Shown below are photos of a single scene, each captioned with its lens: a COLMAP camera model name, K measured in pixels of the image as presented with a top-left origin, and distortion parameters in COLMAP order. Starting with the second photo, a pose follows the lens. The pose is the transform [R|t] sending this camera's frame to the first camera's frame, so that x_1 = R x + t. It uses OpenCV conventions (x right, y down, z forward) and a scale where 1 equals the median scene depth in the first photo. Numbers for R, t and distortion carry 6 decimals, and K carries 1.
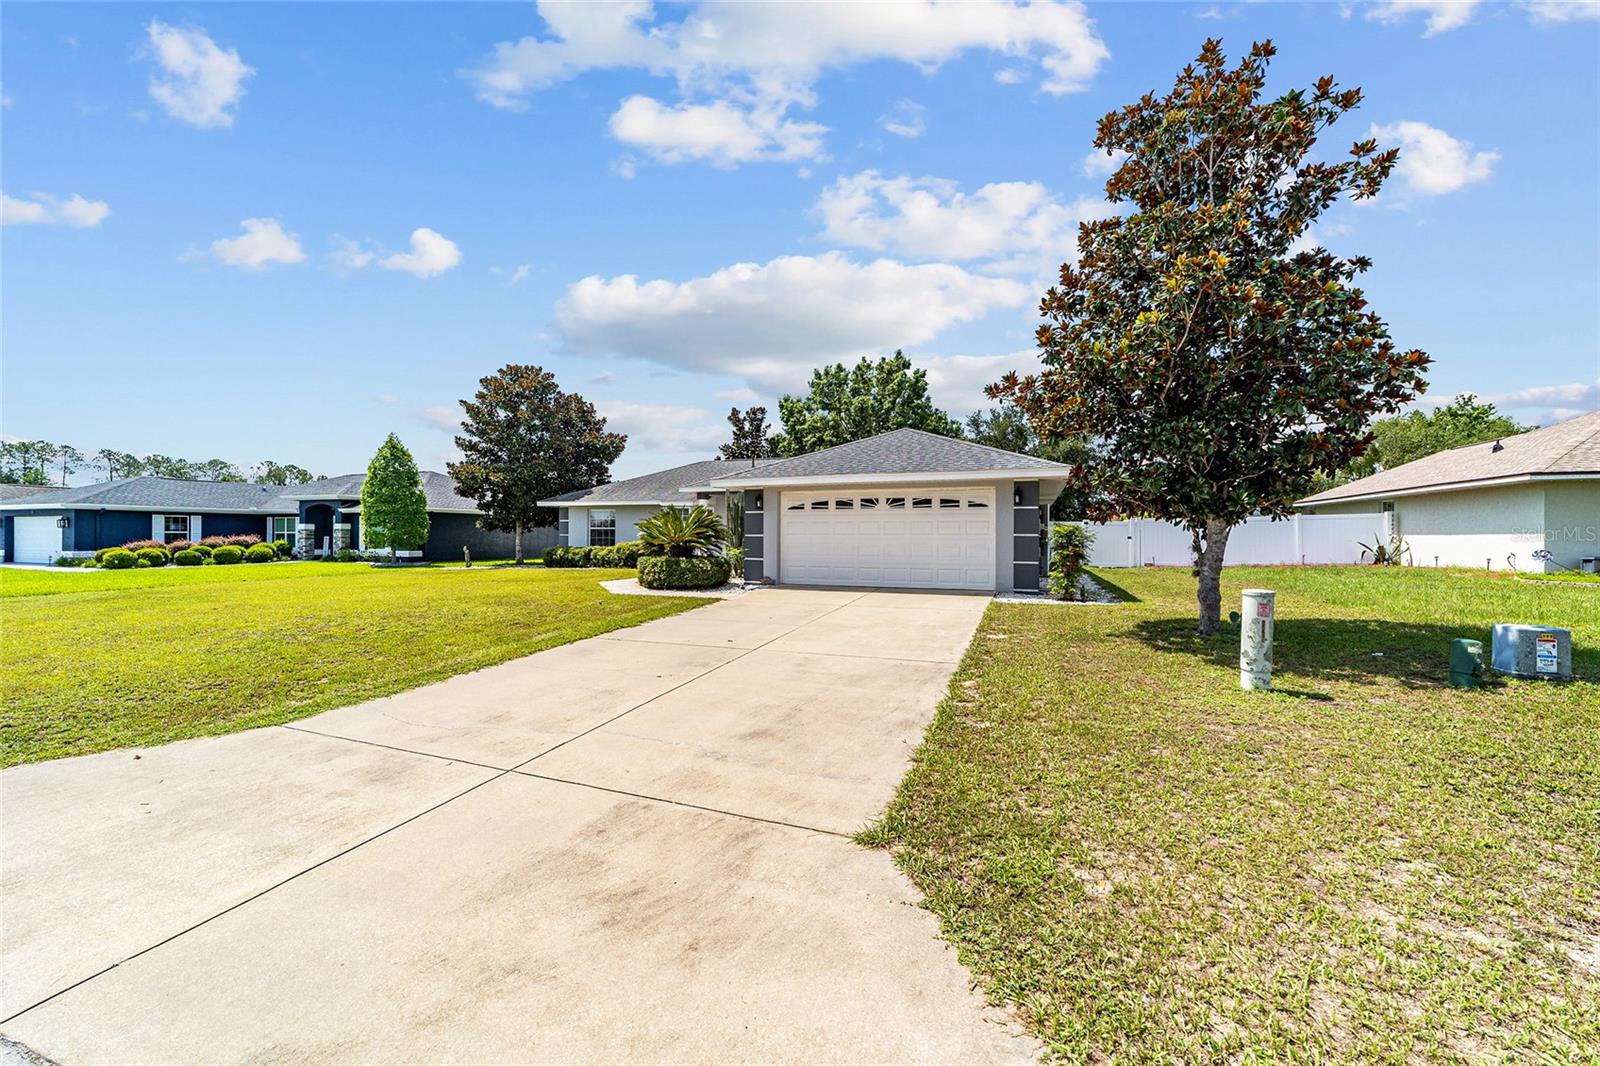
lens RADIAL K [[617.0, 0, 794.2], [0, 617.0, 532.9], [0, 0, 1]] dist [-0.014457, 0.007347]
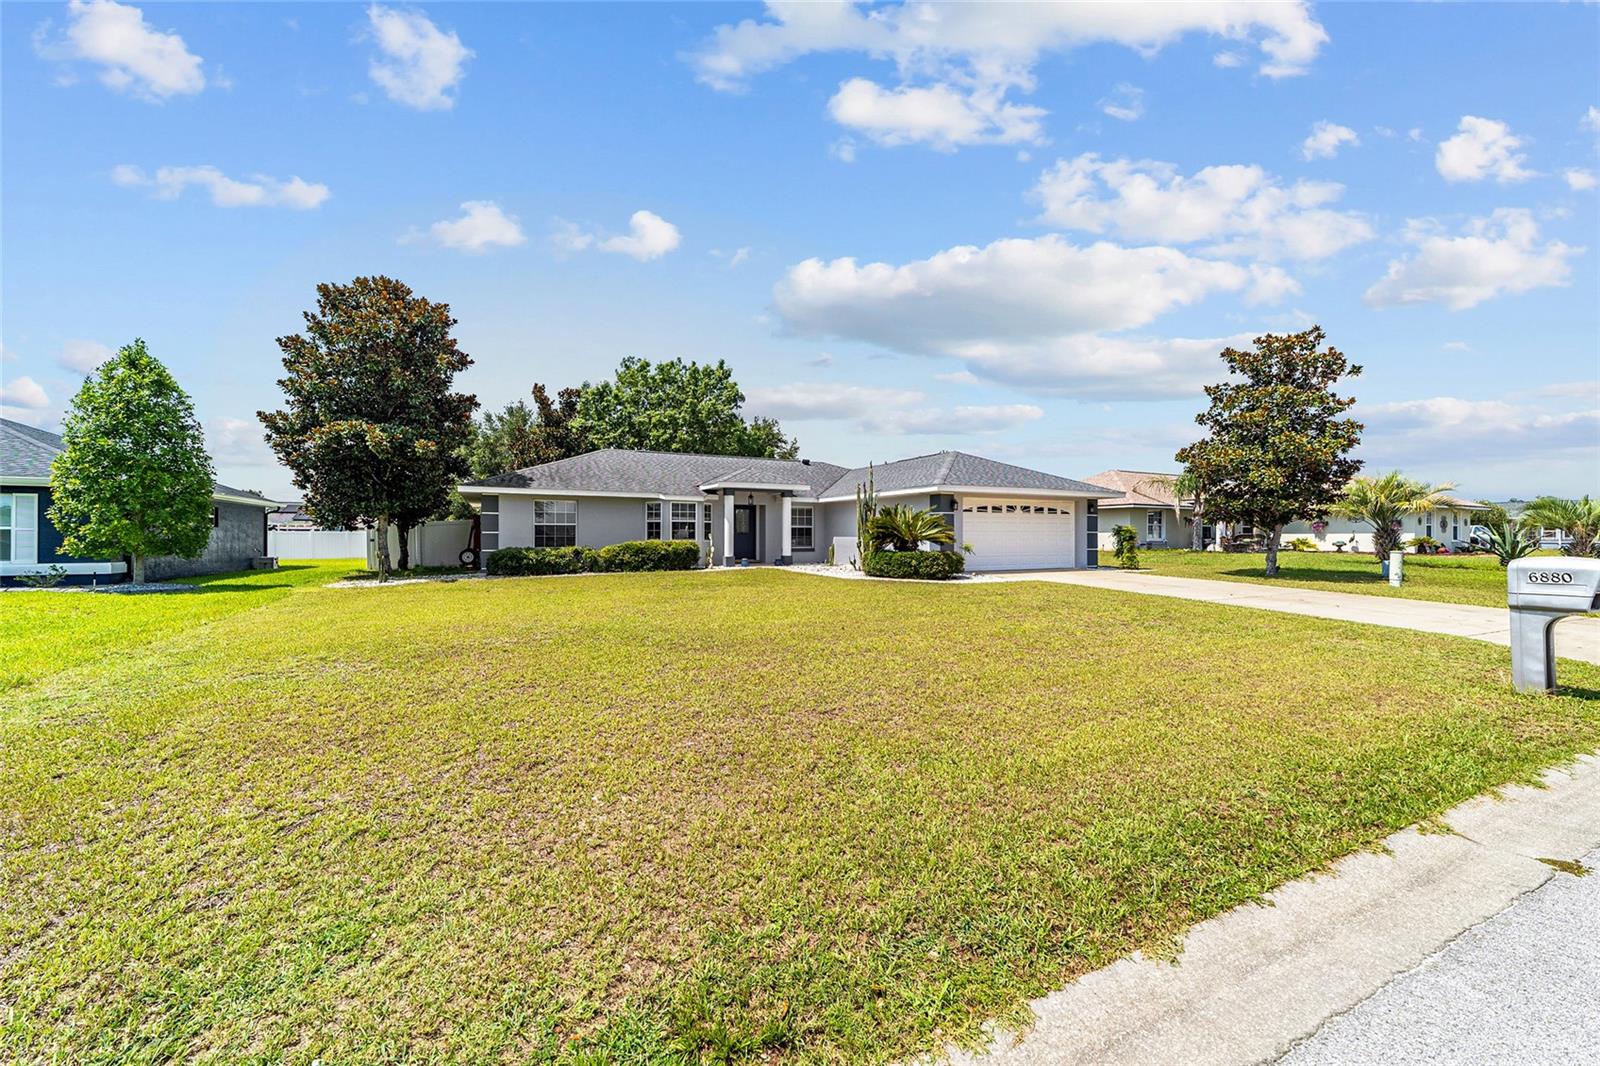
lens RADIAL K [[617.0, 0, 799.5], [0, 617.0, 530.1], [0, 0, 1]] dist [-0.014457, 0.007347]
pose [[0.680924, 0.006165, 0.732328, -0.646316], [-0.001877, 0.999976, -0.006673, 0.004566], [-0.732351, 0.003170, 0.680920, 0.223820]]
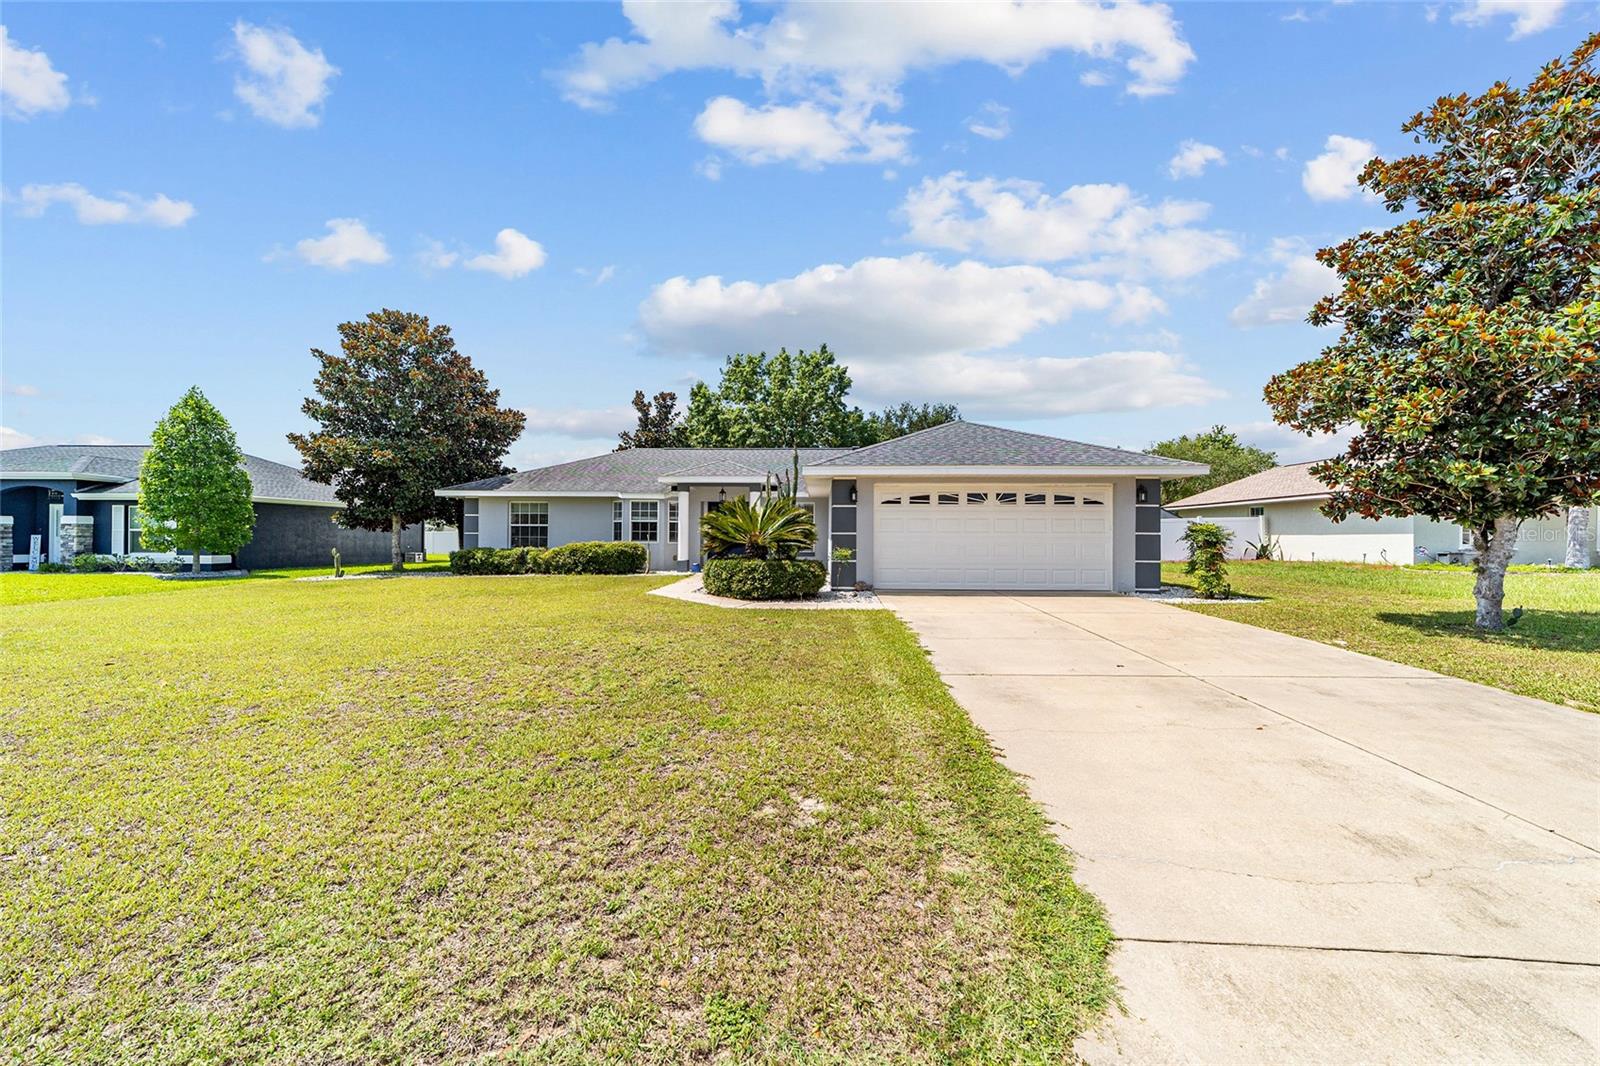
lens RADIAL K [[617.0, 0, 794.6], [0, 617.0, 530.3], [0, 0, 1]] dist [-0.014457, 0.007347]
pose [[0.947688, 0.004113, 0.319170, -0.228601], [-0.002659, 0.999984, -0.004989, 0.002262], [-0.319186, 0.003880, 0.947684, 0.121005]]
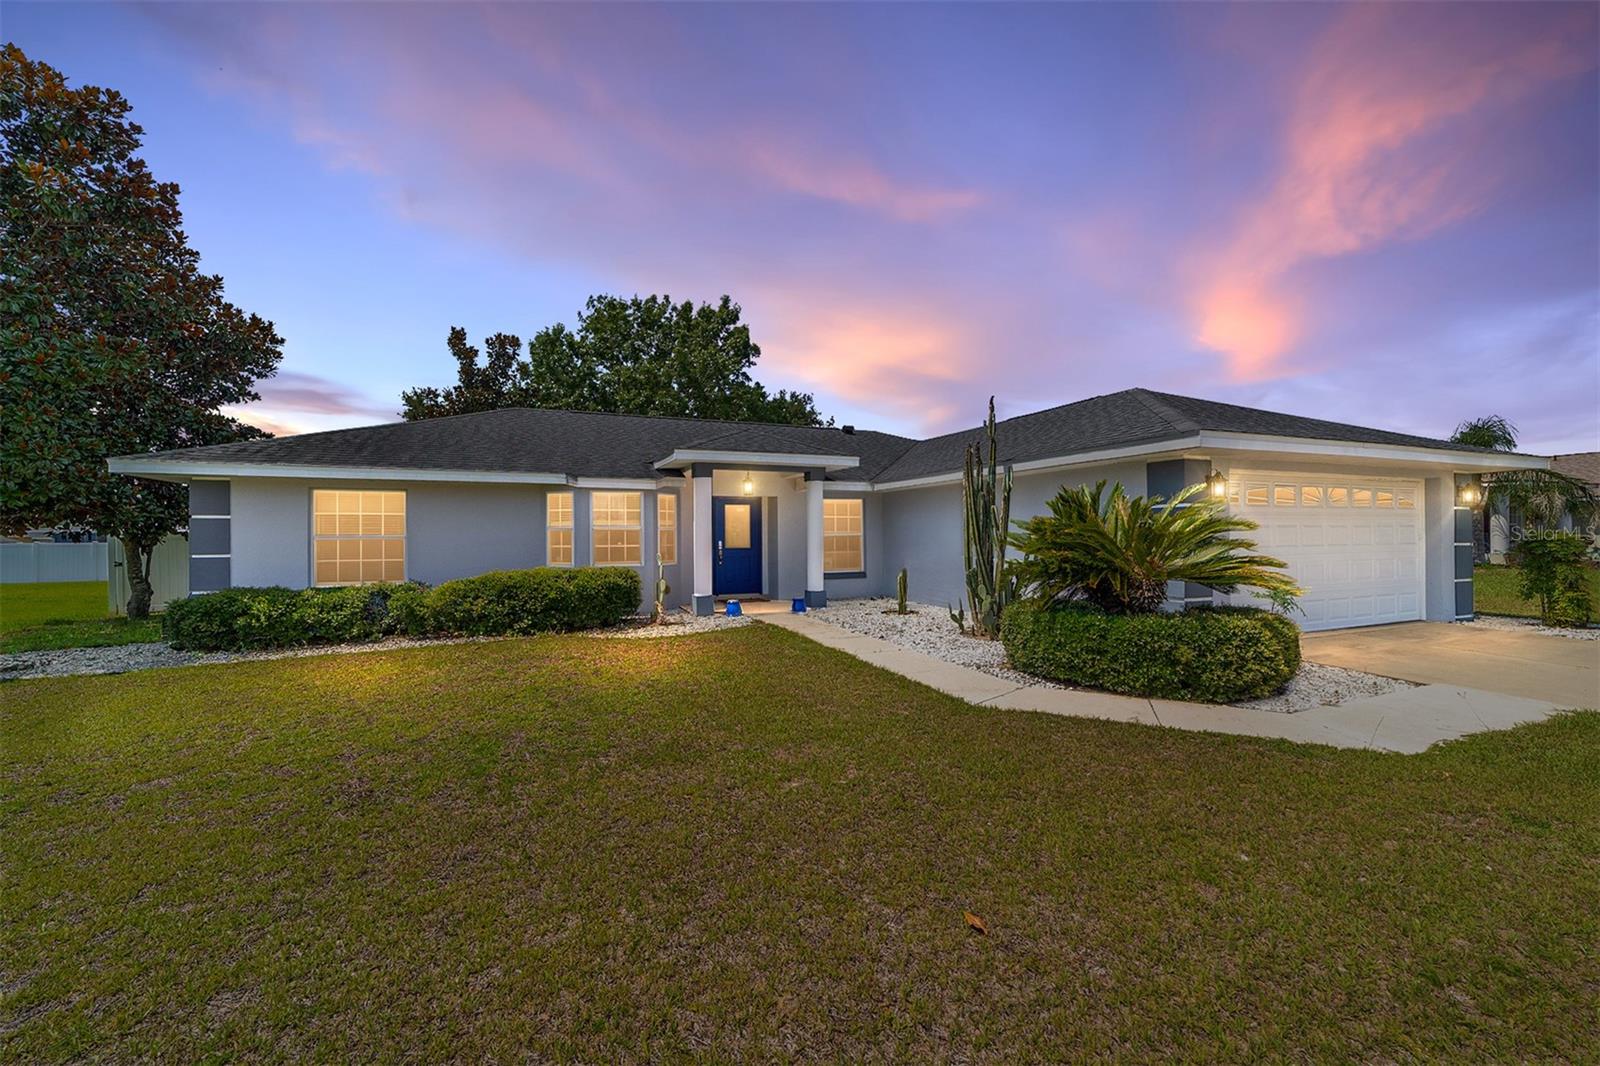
lens RADIAL K [[617.0, 0, 794.4], [0, 617.0, 531.7], [0, 0, 1]] dist [-0.014457, 0.007347]
pose [[0.729994, -0.005102, 0.683435, -0.362114], [0.007233, 0.999974, -0.000261, -0.008361], [-0.683415, 0.005134, 0.730012, 0.489400]]
